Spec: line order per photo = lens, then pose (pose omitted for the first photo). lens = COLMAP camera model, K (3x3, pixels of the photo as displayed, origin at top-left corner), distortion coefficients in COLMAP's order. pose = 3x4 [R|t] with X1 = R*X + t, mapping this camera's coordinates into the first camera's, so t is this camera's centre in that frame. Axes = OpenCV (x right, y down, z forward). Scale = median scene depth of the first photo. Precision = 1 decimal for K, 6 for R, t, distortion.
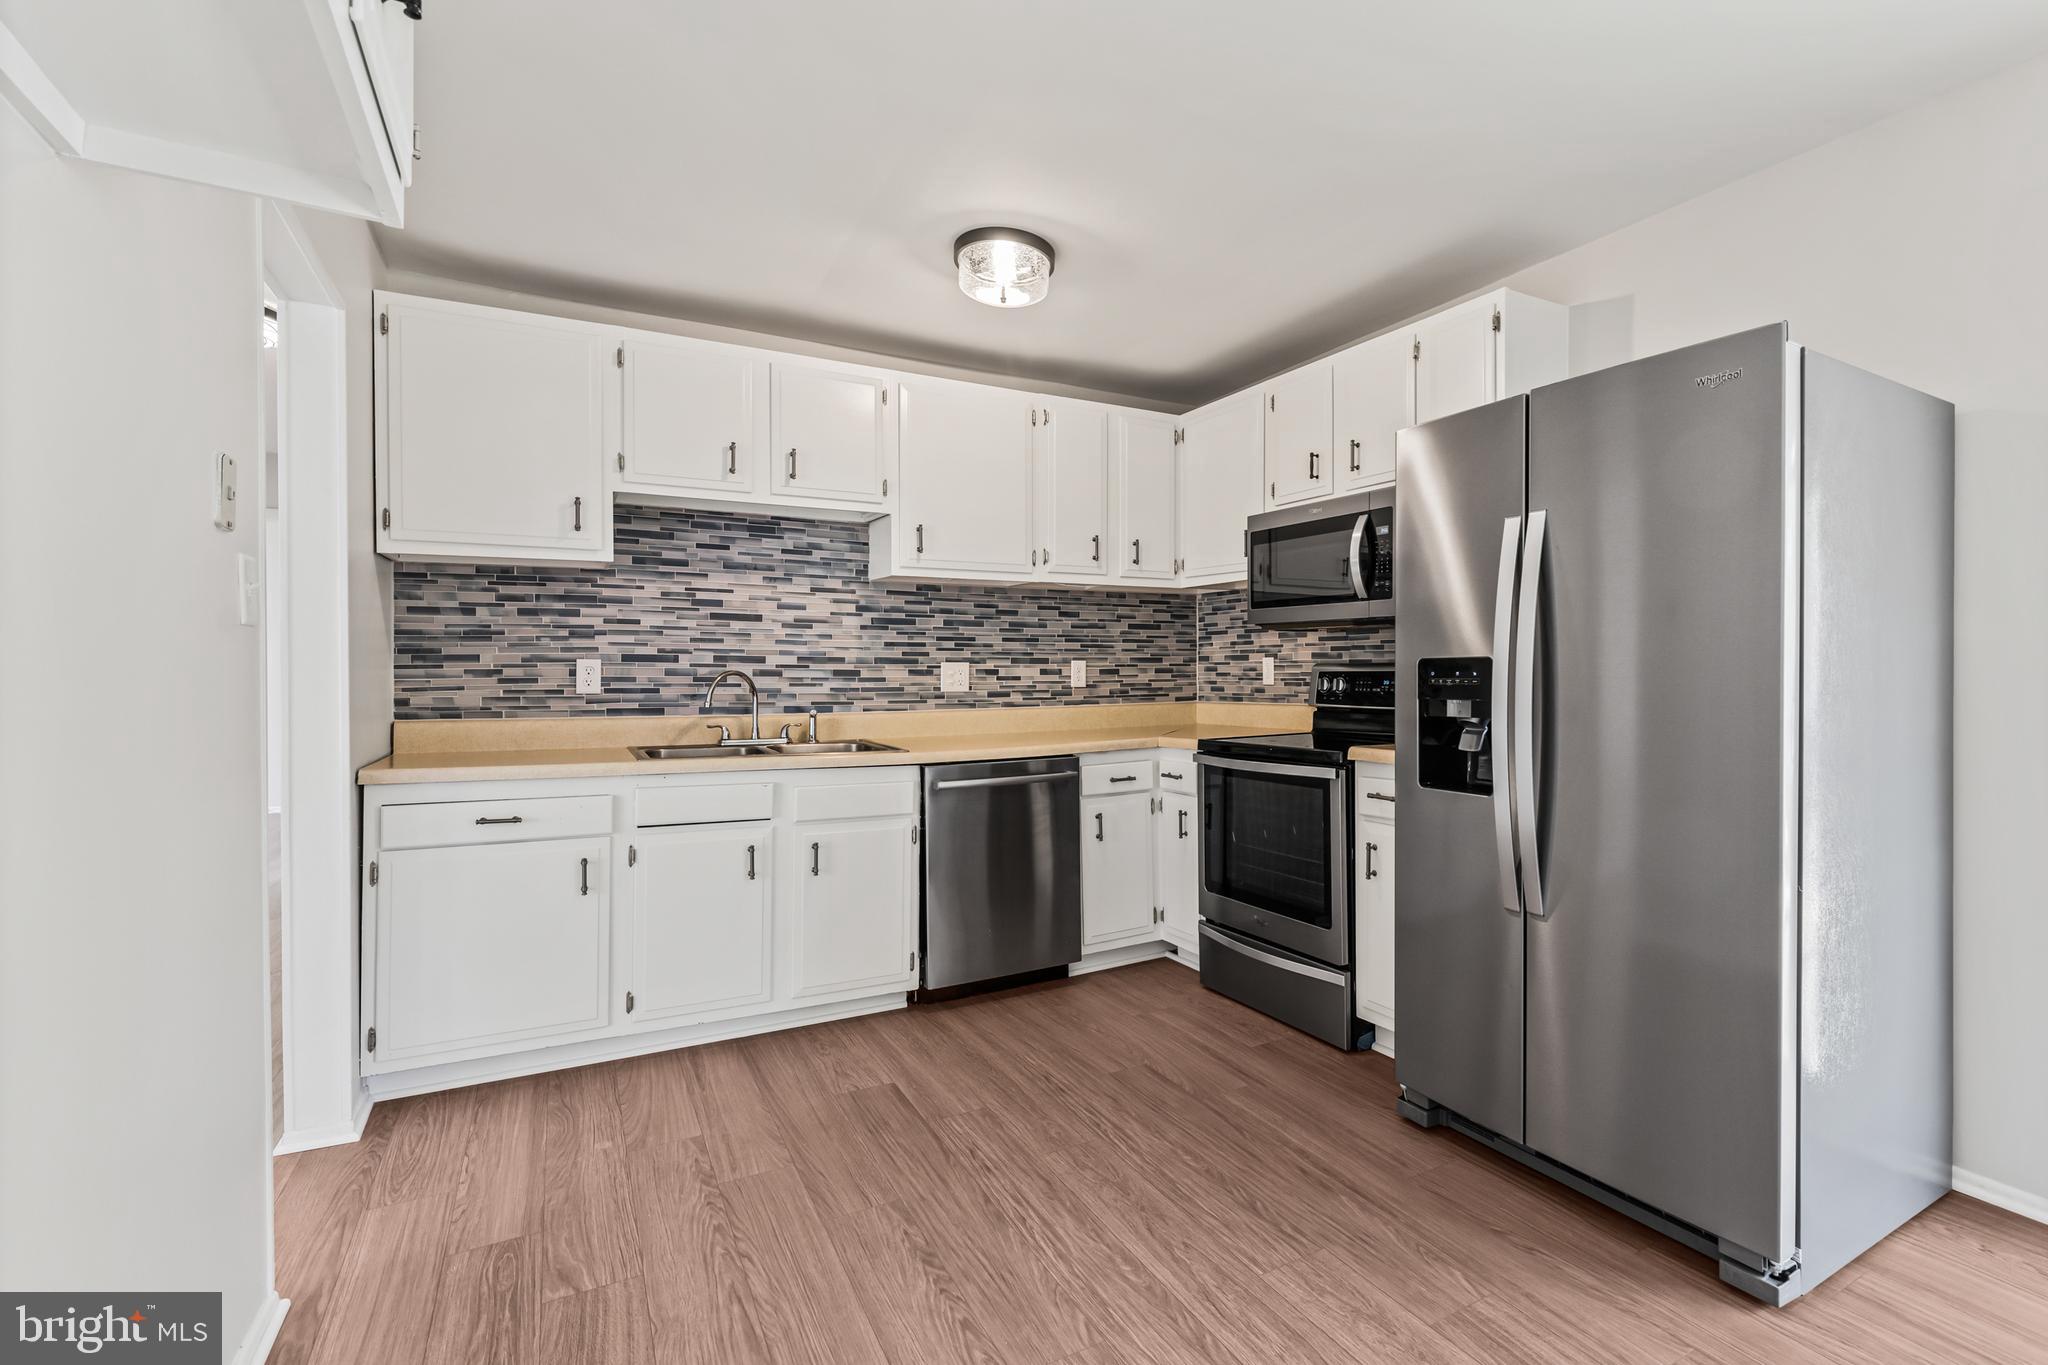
lens RADIAL K [[958.7, 0, 1164.9], [0, 958.7, 682.0], [0, 0, 1]] dist [-0.001563, -0.004403]
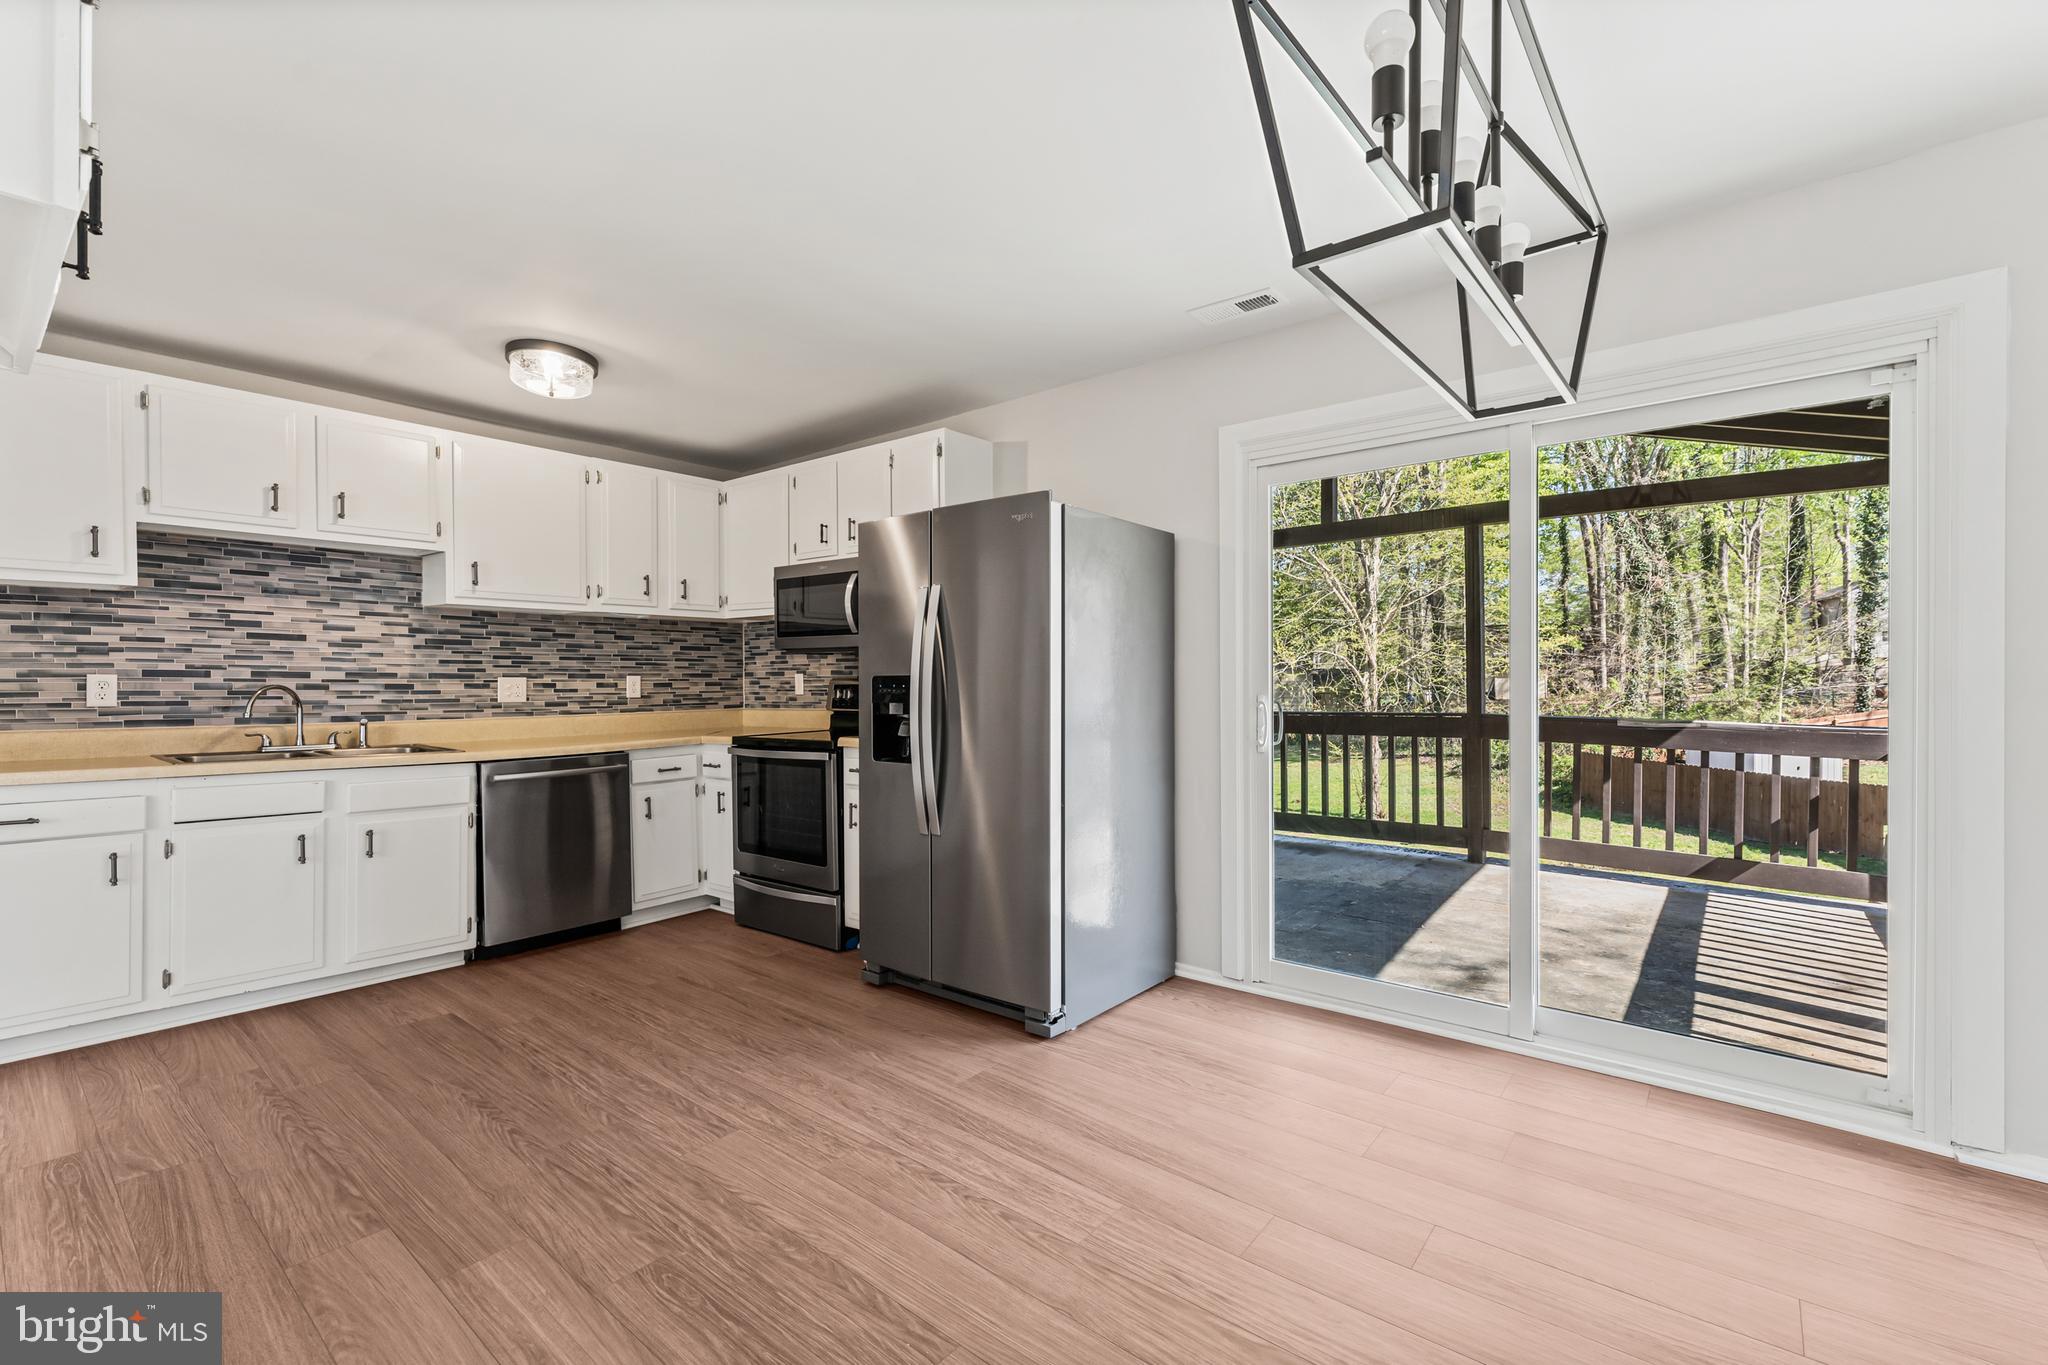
lens RADIAL K [[839.5, 0, 1098.3], [0, 839.5, 695.2], [0, 0, 1]] dist [0.001287, -0.001279]
pose [[0.927671, -0.006475, 0.373342, 0.077922], [0.005749, 0.999979, 0.003058, 0.002943], [-0.373354, -0.000690, 0.927689, -0.277740]]
